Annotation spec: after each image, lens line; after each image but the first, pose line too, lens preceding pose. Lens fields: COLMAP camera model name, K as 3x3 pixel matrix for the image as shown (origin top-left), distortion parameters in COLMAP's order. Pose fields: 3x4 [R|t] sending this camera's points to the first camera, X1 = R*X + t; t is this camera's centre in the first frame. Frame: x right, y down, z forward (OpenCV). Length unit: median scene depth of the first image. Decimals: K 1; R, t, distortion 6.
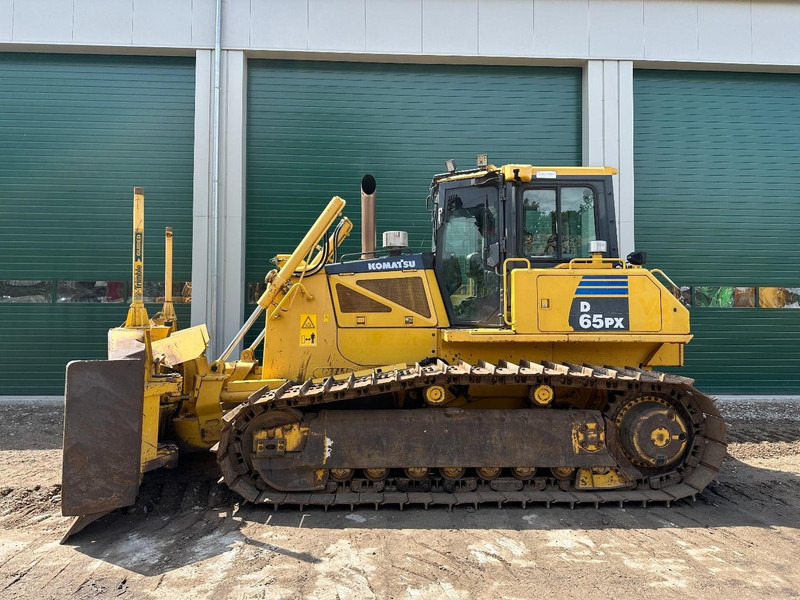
lens RADIAL K [[568.8, 0, 402.3], [0, 568.8, 299.5], [0, 0, 1]] dist [0.028595, -0.044748]
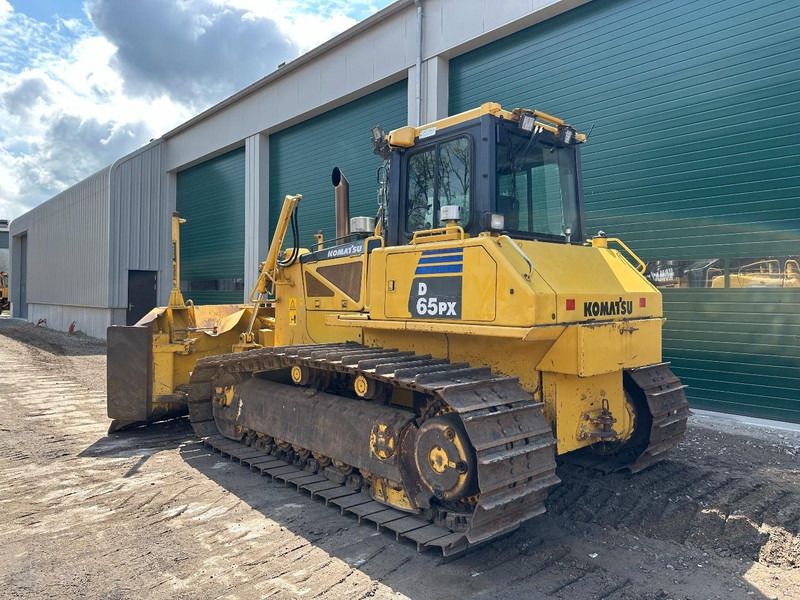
lens RADIAL K [[568.8, 0, 402.3], [0, 568.8, 299.5], [0, 0, 1]] dist [0.028595, -0.044748]
pose [[0.633522, 0.001455, -0.773723, 0.941527], [0.016441, 0.999747, 0.015342, 0.015239], [0.773550, -0.022440, 0.633338, 0.460038]]
